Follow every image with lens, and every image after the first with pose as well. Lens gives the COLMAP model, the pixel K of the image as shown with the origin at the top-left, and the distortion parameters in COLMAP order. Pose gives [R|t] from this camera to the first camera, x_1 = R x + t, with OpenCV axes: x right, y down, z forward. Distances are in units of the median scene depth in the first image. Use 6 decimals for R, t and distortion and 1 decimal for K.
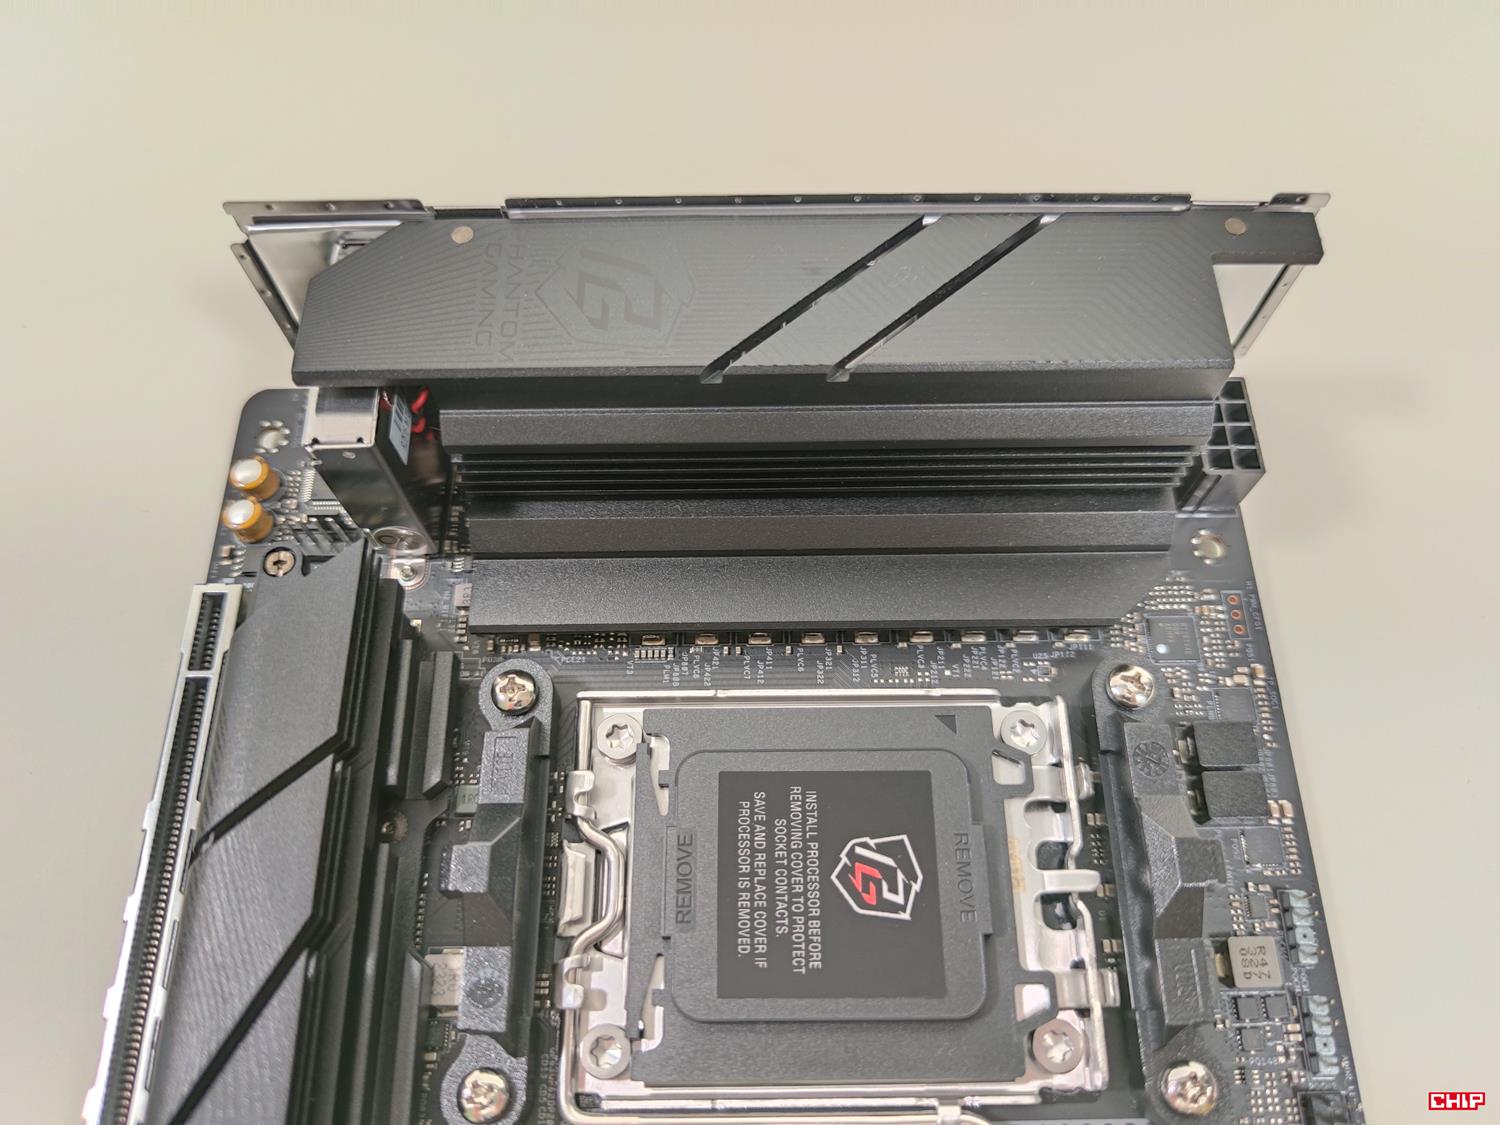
lens RADIAL K [[1161.1, 0, 750.0], [0, 1161.1, 562.5], [0, 0, 1]] dist [-0.036215, -0.011387]
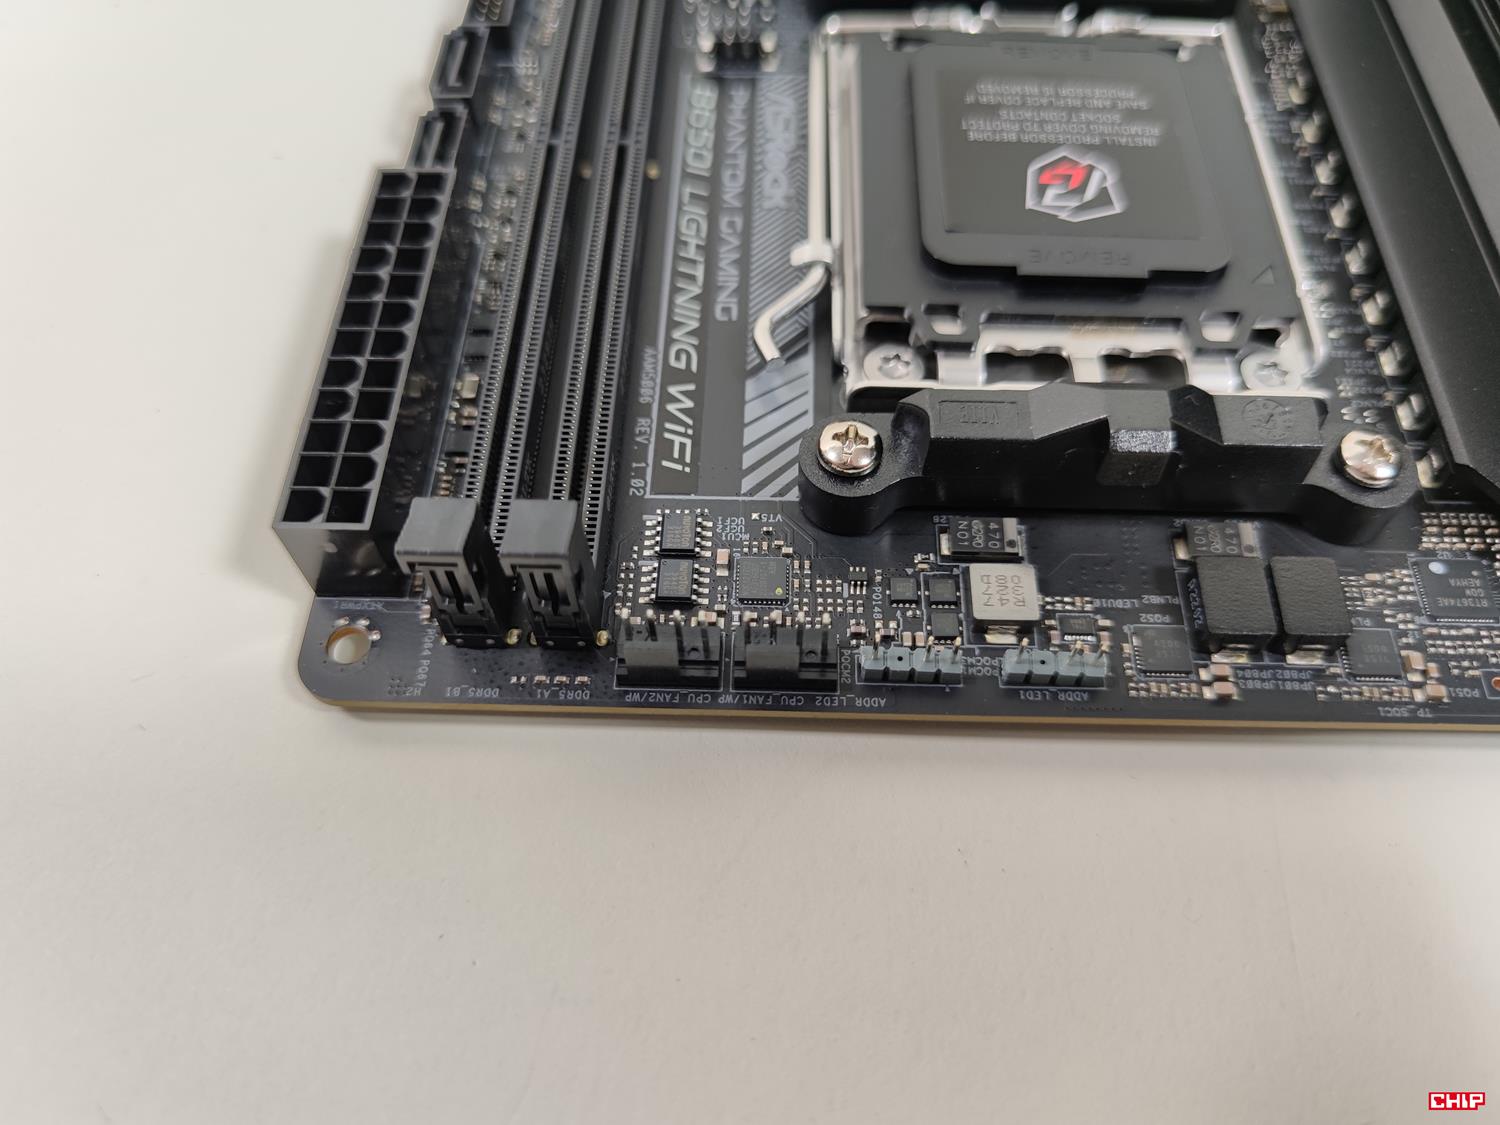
lens RADIAL K [[1140.9, 0, 750.3], [0, 1140.9, 590.9], [0, 0, 1]] dist [-0.056491, 0.000922]
pose [[-0.038855, 0.870050, -0.491430, 0.802811], [-0.896497, 0.186864, 0.401714, 0.199414], [0.441342, 0.456174, 0.772737, 0.358638]]
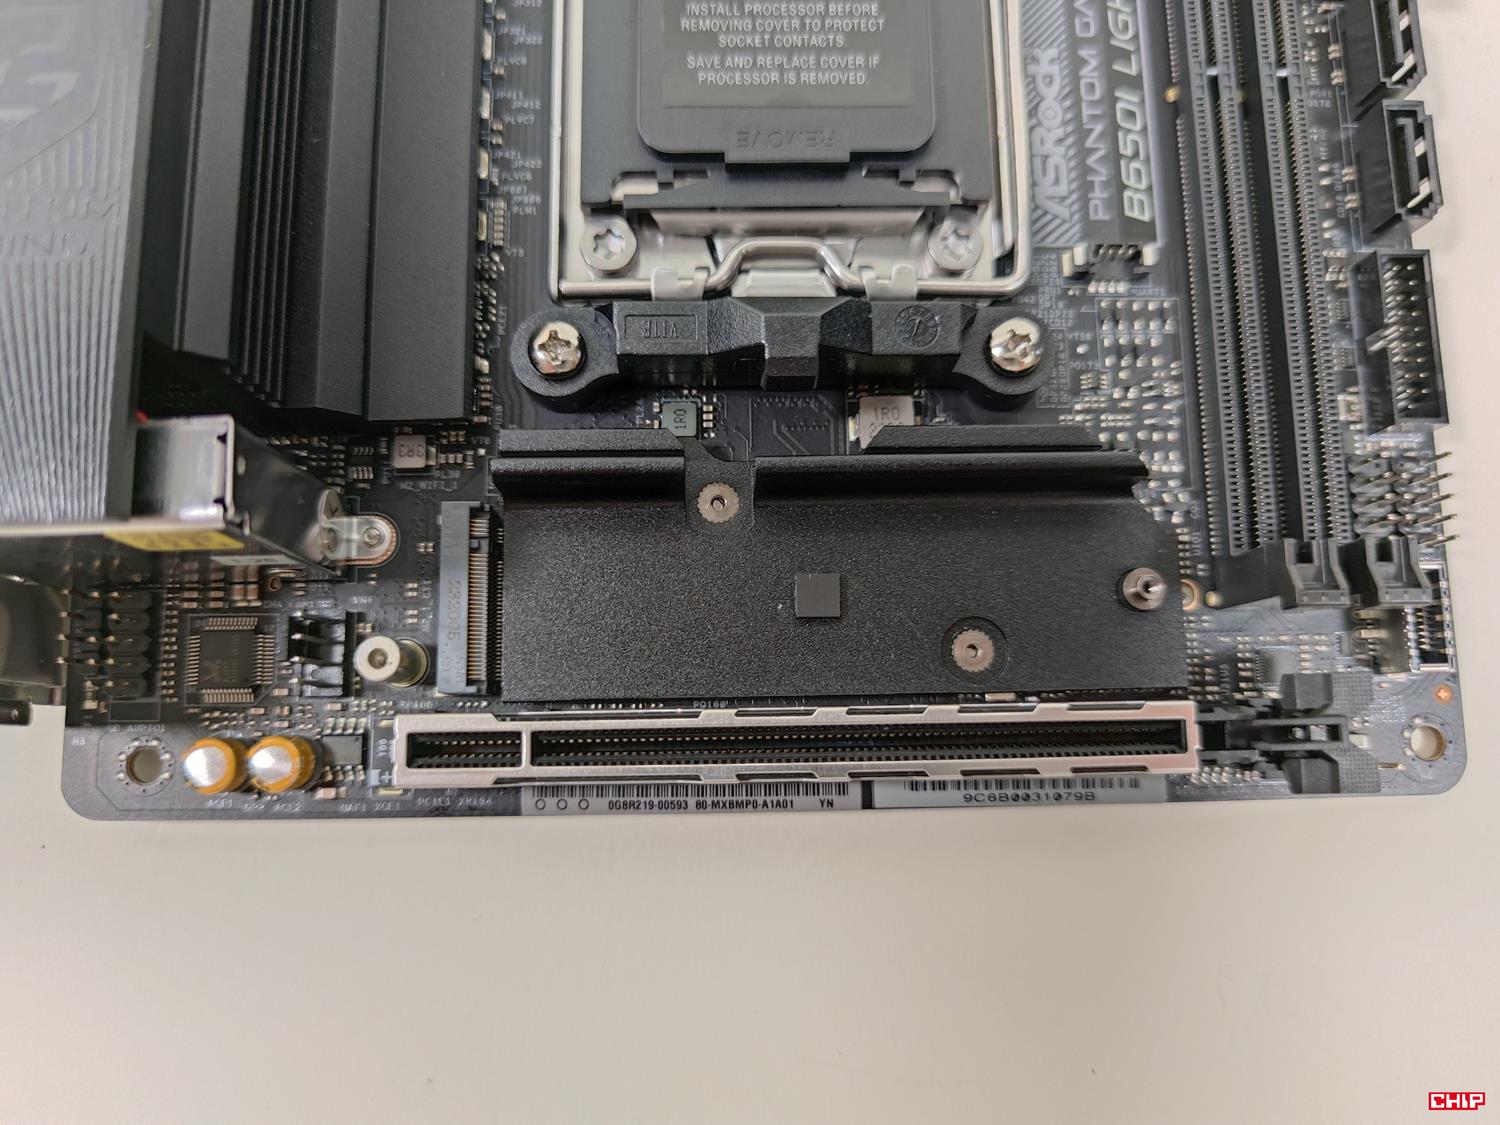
lens RADIAL K [[1161.1, 0, 750.0], [0, 1161.1, 562.5], [0, 0, 1]] dist [-0.036215, -0.011387]
pose [[-0.006585, -0.987155, 0.159632, -0.511861], [0.891825, 0.066412, 0.447479, -0.125303], [-0.452332, 0.145310, 0.879932, 0.274697]]
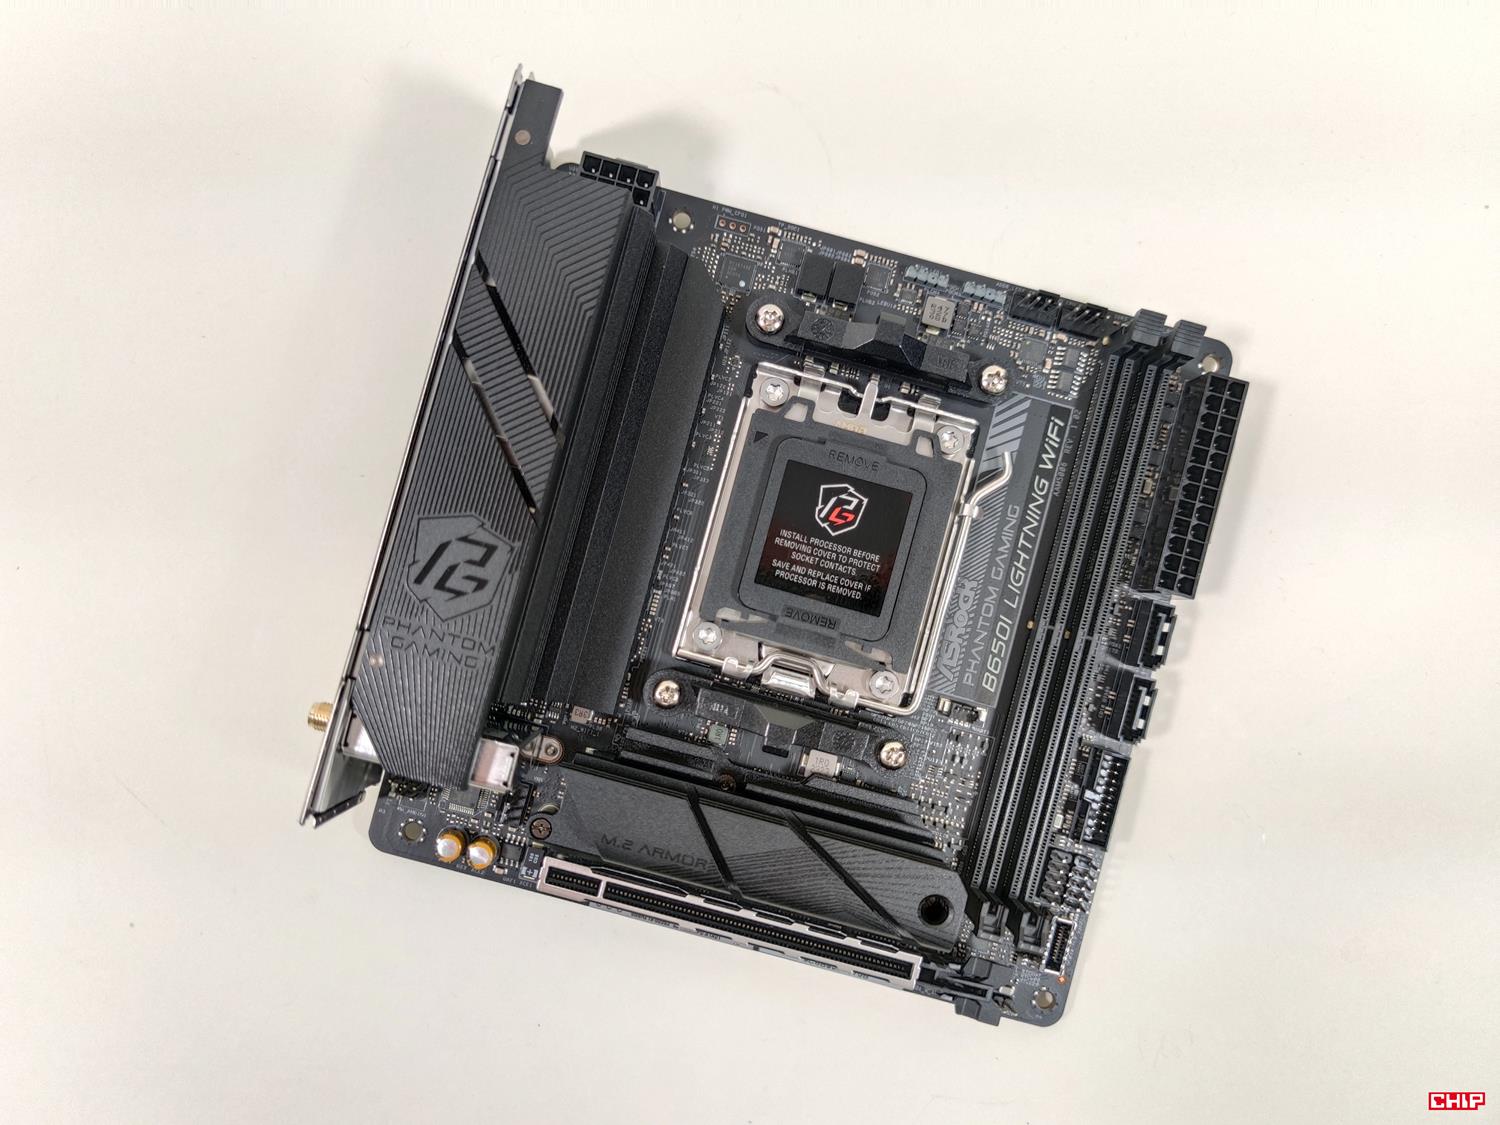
lens RADIAL K [[1110.5, 0, 736.3], [0, 1110.5, 570.0], [0, 0, 1]] dist [0.009373, -0.000056]
pose [[0.269159, -0.962524, 0.033178, -0.070258], [0.864404, 0.256625, 0.432377, -0.538053], [-0.424688, -0.087699, 0.901082, -0.413605]]
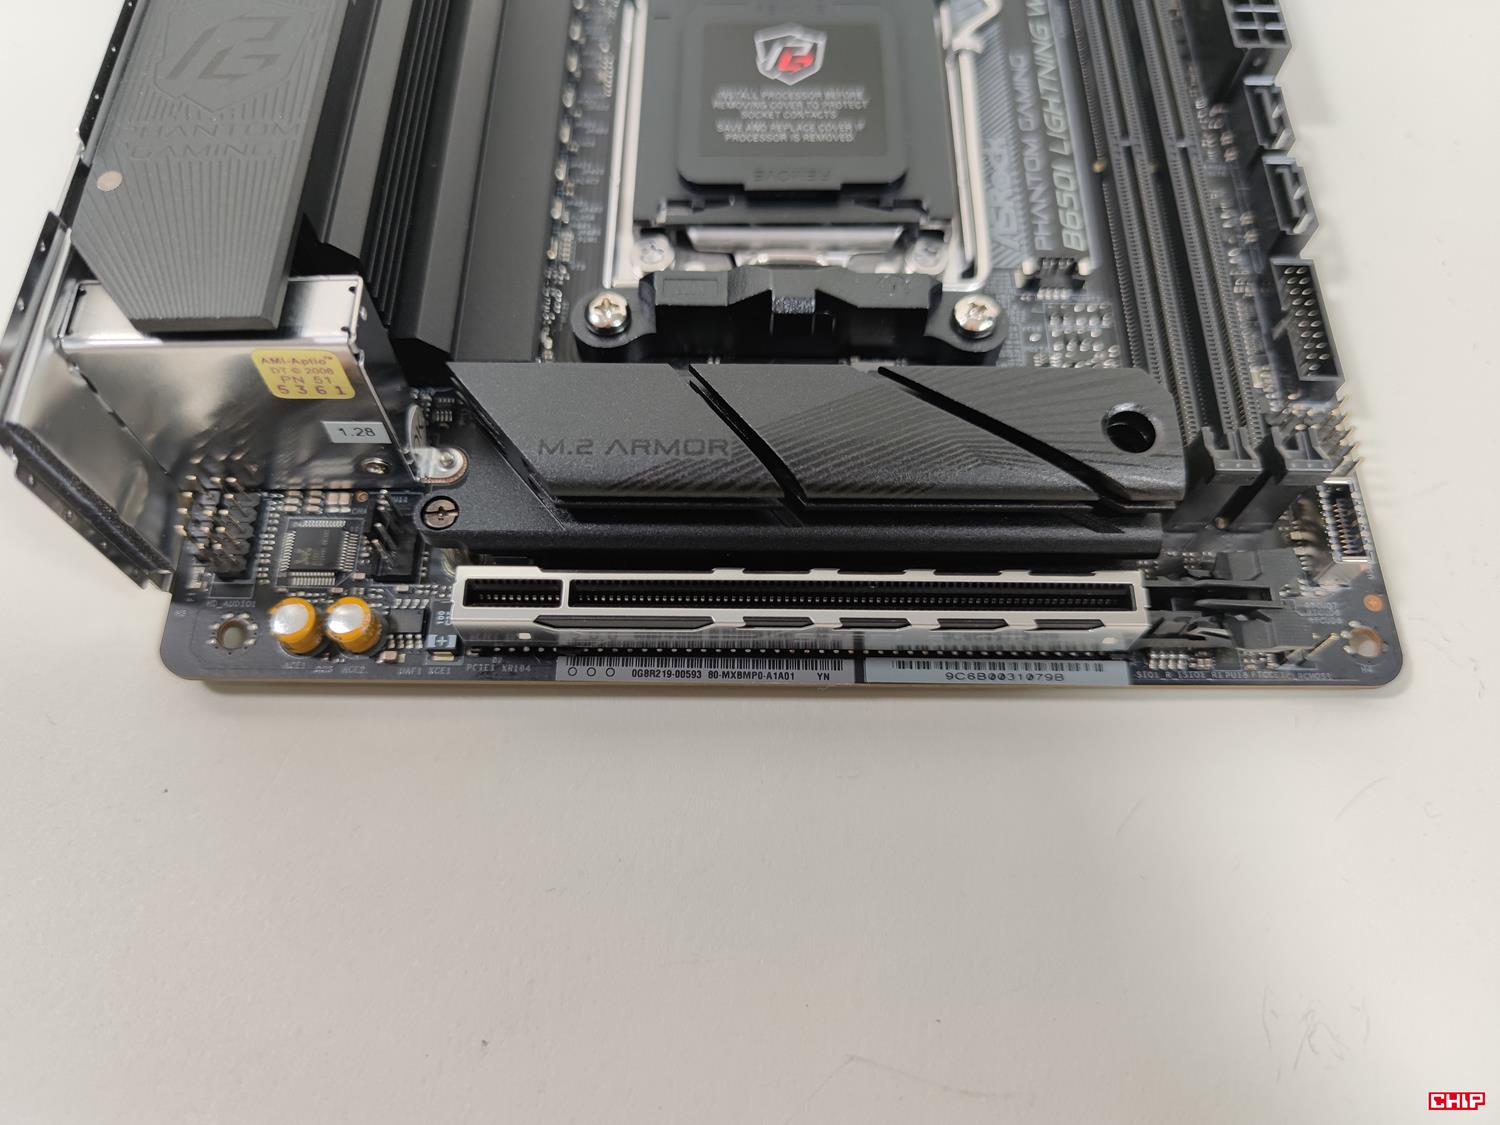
lens RADIAL K [[1138.1, 0, 739.7], [0, 1138.1, 564.9], [0, 0, 1]] dist [0.007316, -0.078291]
pose [[0.017651, -0.899239, 0.437101, -0.889357], [0.904571, 0.200607, 0.376177, -0.121008], [-0.425958, 0.388749, 0.816966, 0.242321]]
